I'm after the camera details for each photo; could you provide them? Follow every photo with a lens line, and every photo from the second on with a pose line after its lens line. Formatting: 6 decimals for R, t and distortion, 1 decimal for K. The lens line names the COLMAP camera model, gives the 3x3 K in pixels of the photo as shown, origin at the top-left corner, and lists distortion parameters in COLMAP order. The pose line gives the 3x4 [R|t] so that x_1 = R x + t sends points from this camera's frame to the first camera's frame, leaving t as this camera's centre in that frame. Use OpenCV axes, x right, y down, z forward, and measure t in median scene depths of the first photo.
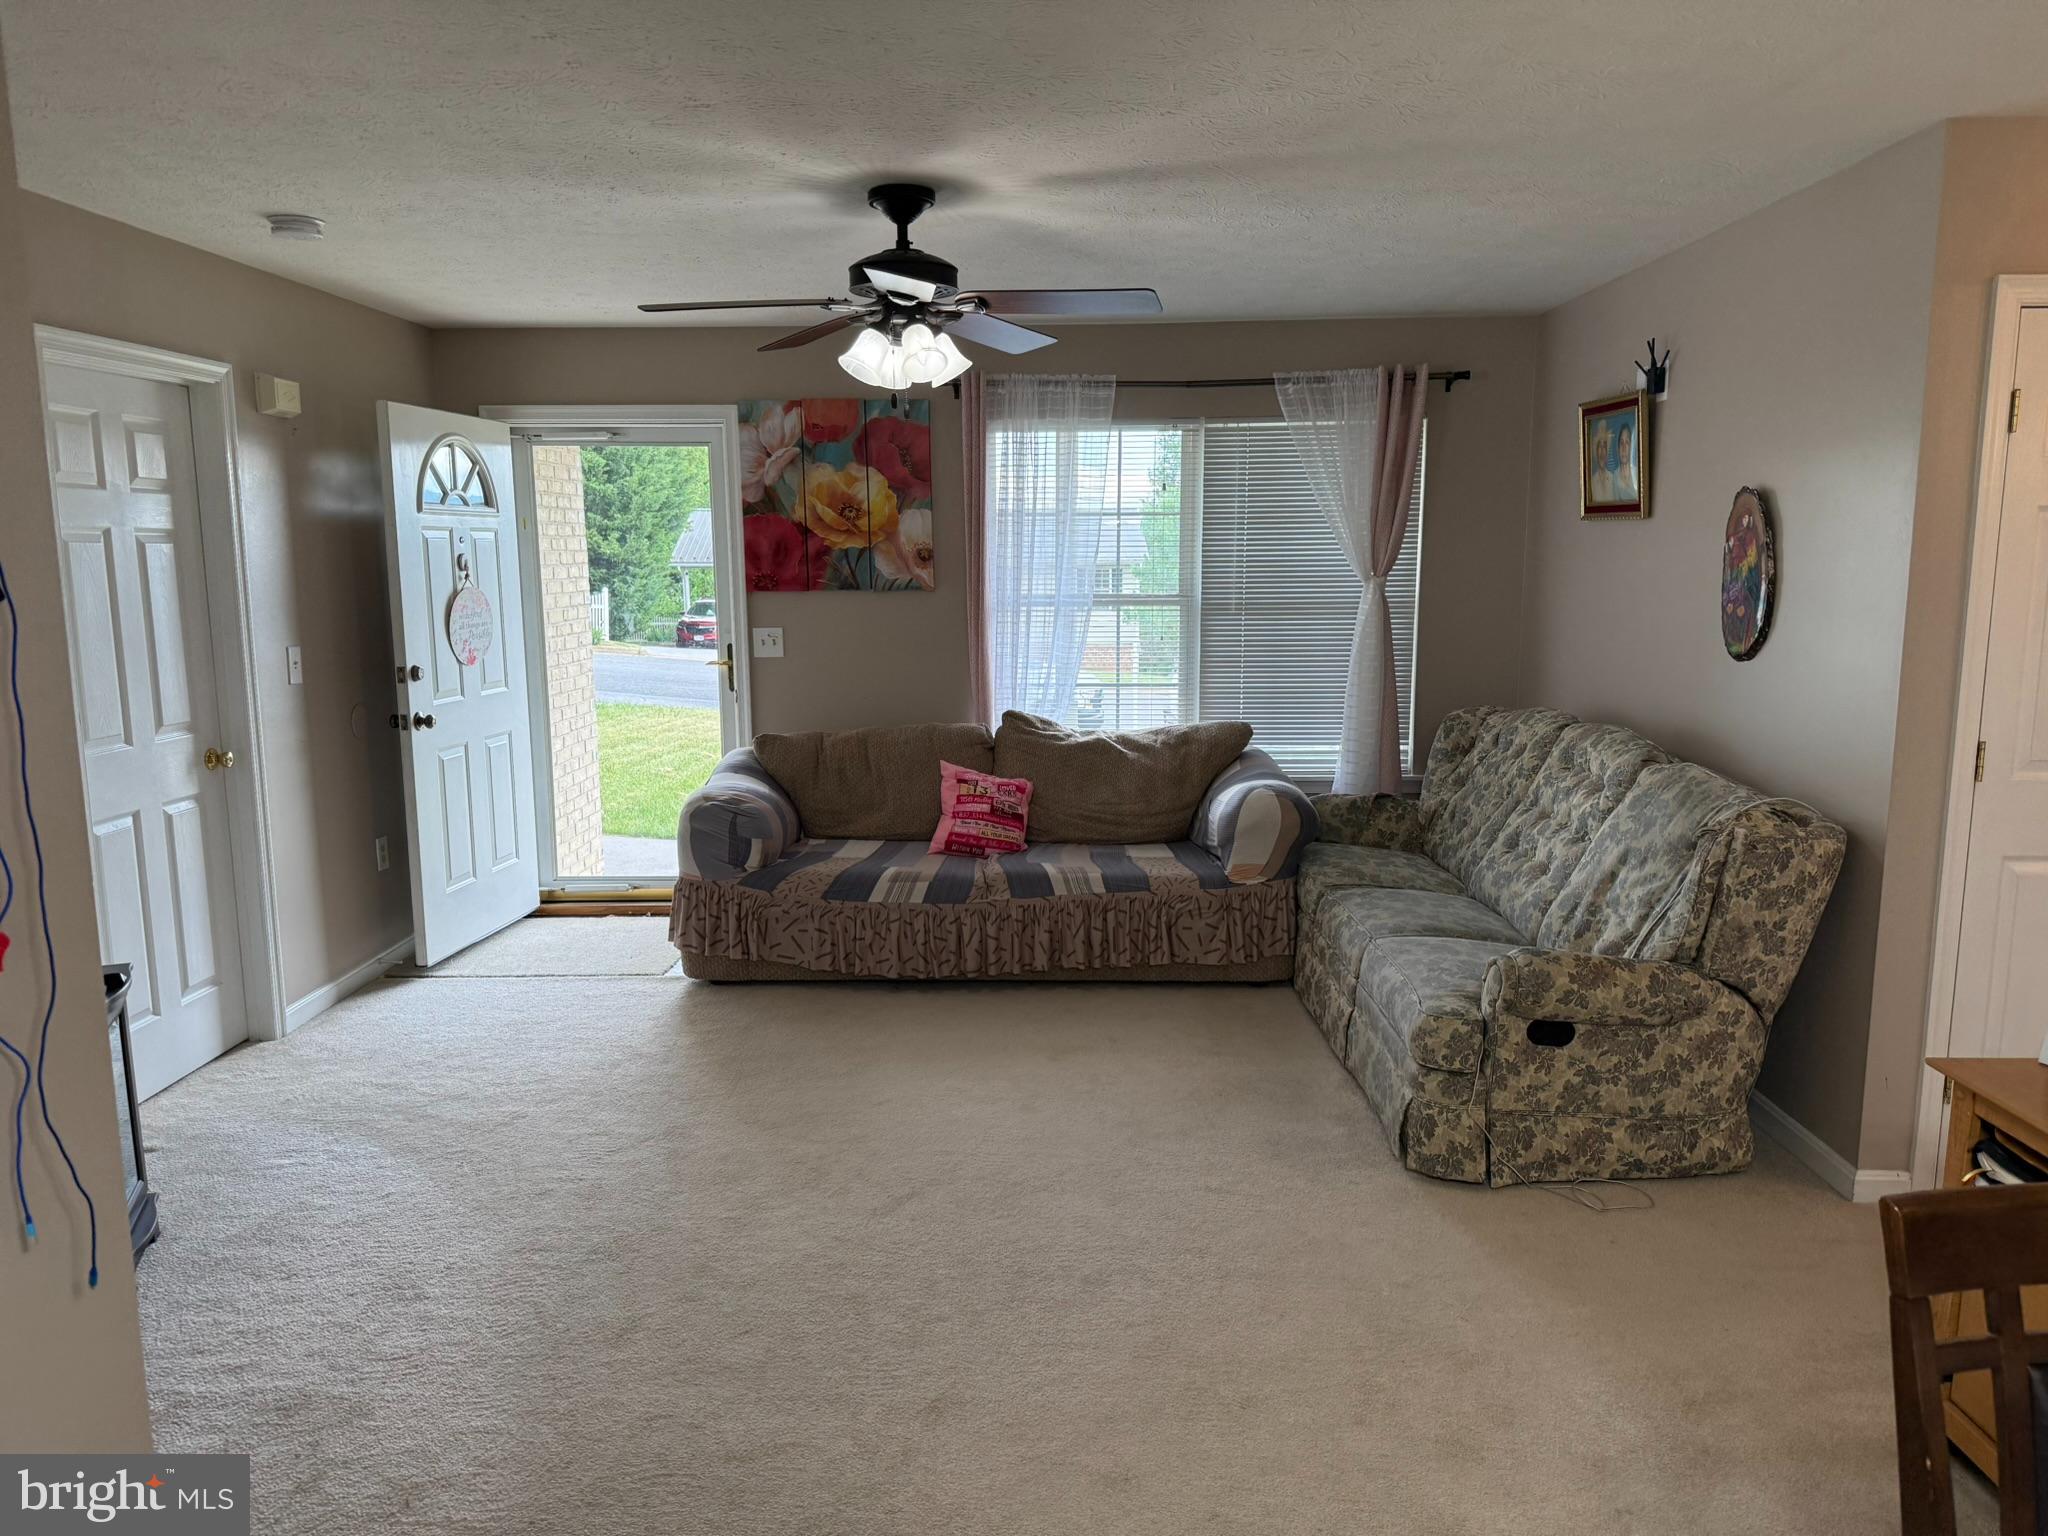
lens RADIAL K [[1455.2, 0, 1027.7], [0, 1455.2, 772.8], [0, 0, 1]] dist [0.003375, -0.000062]
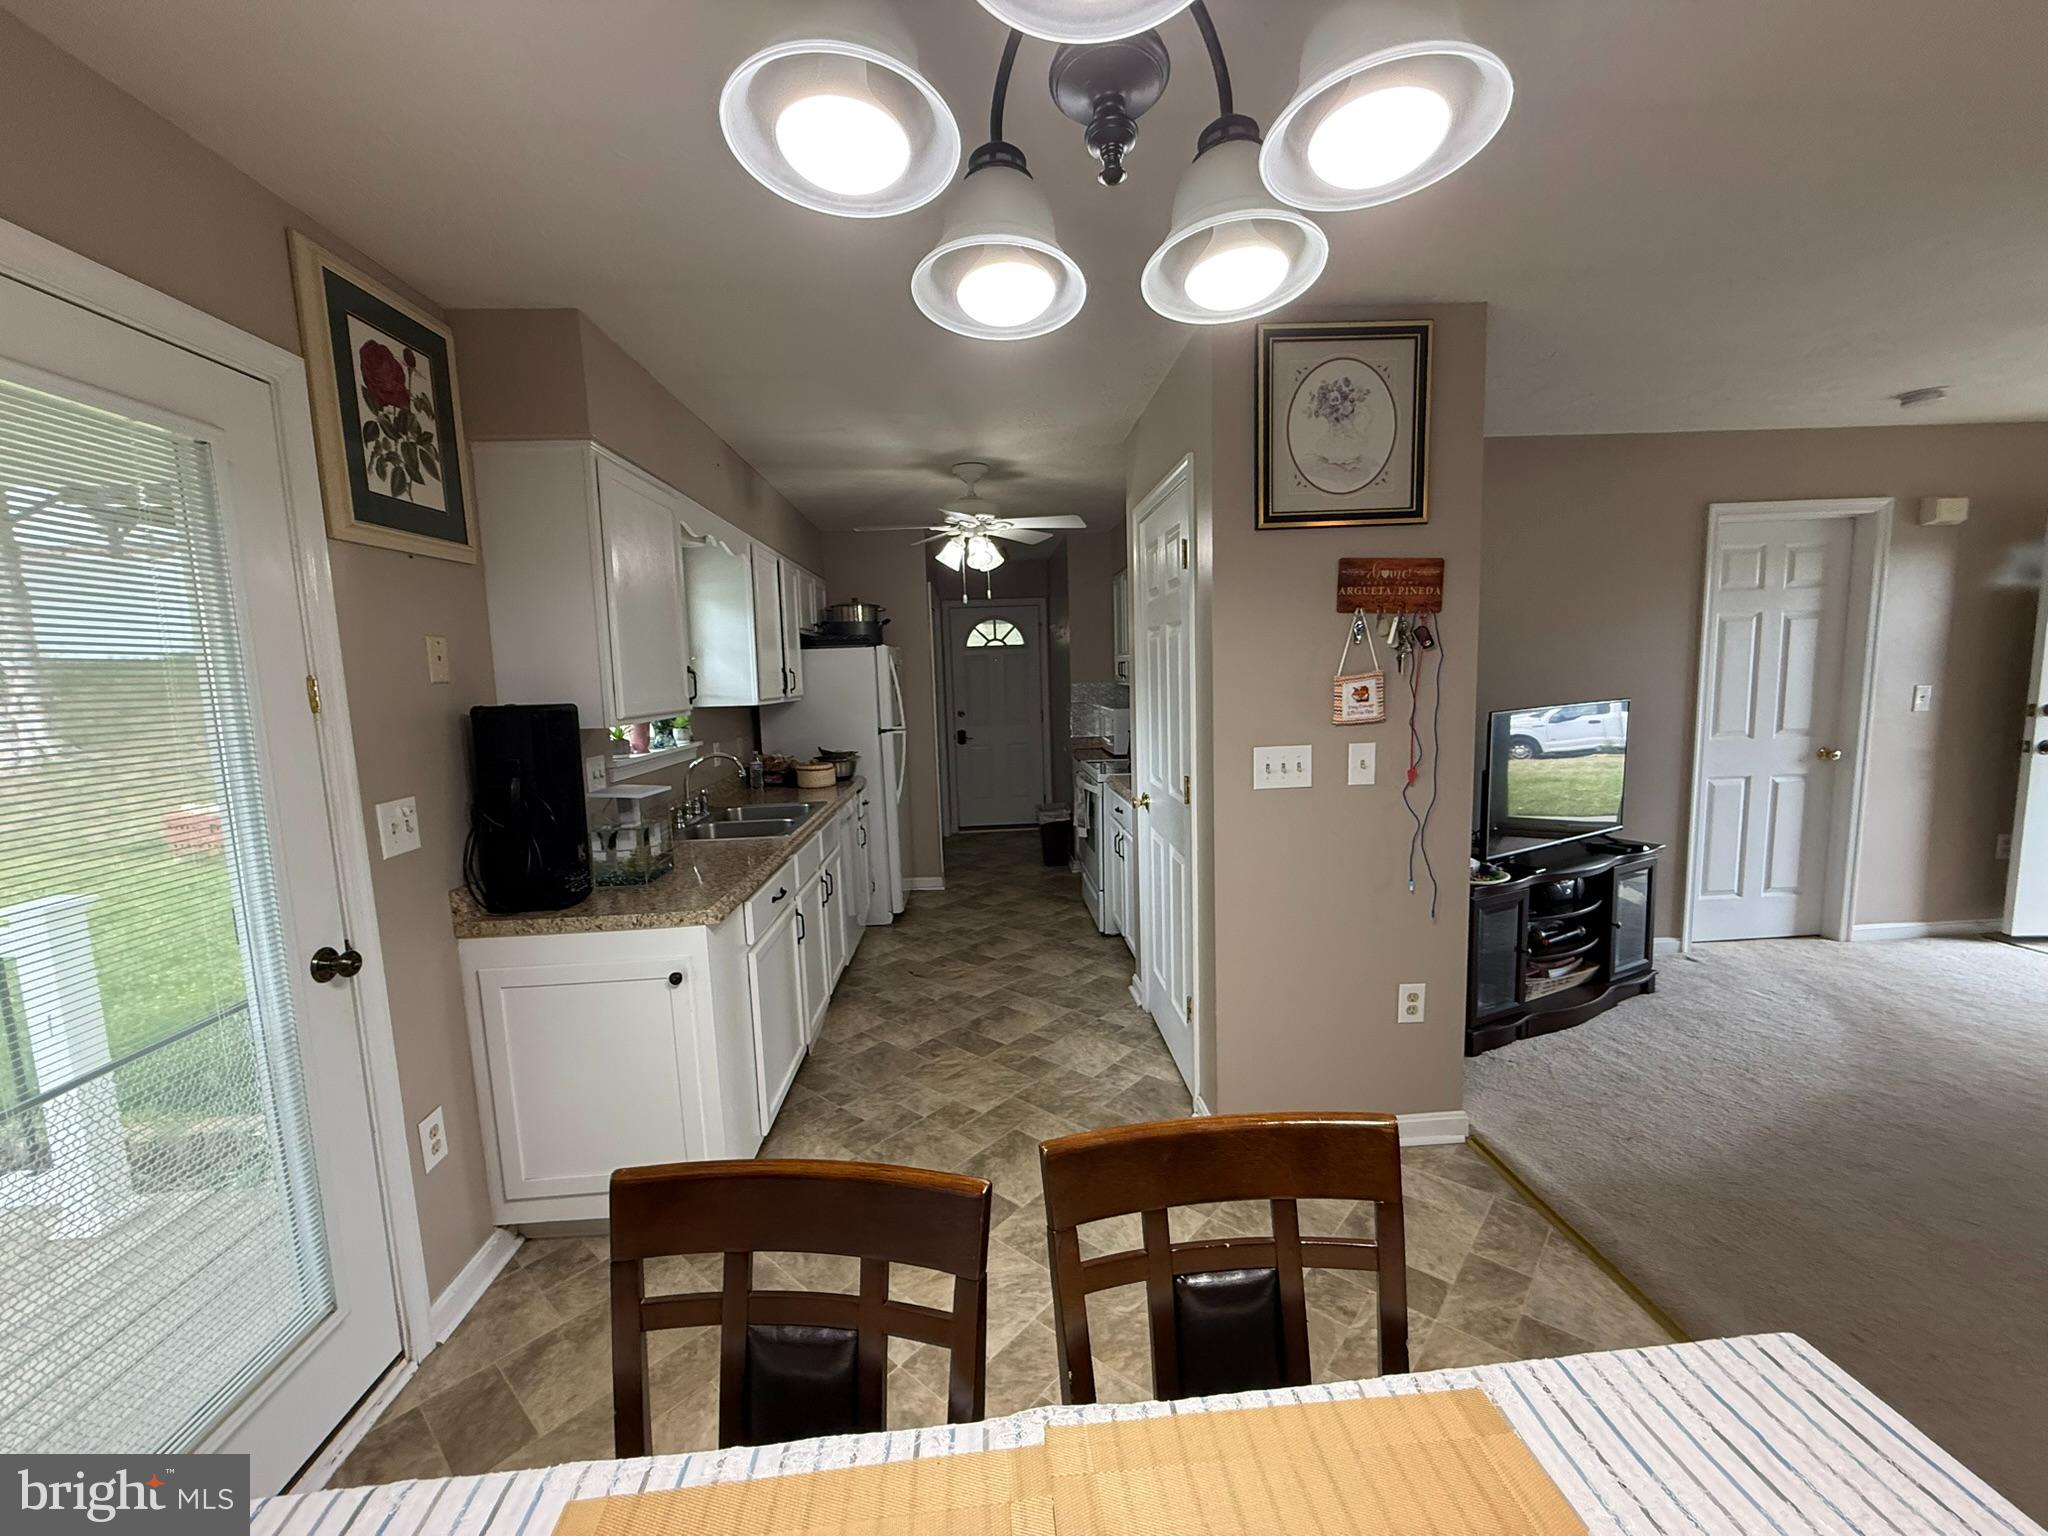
lens RADIAL K [[821.6, 0, 1027.2], [0, 821.6, 769.0], [0, 0, 1]] dist [-0.000996, -0.000119]
pose [[0.083851, 0.117560, -0.989519, 0.262923], [-0.114844, 0.987540, 0.107593, 0.010254], [0.989838, 0.104619, 0.096307, 0.058352]]
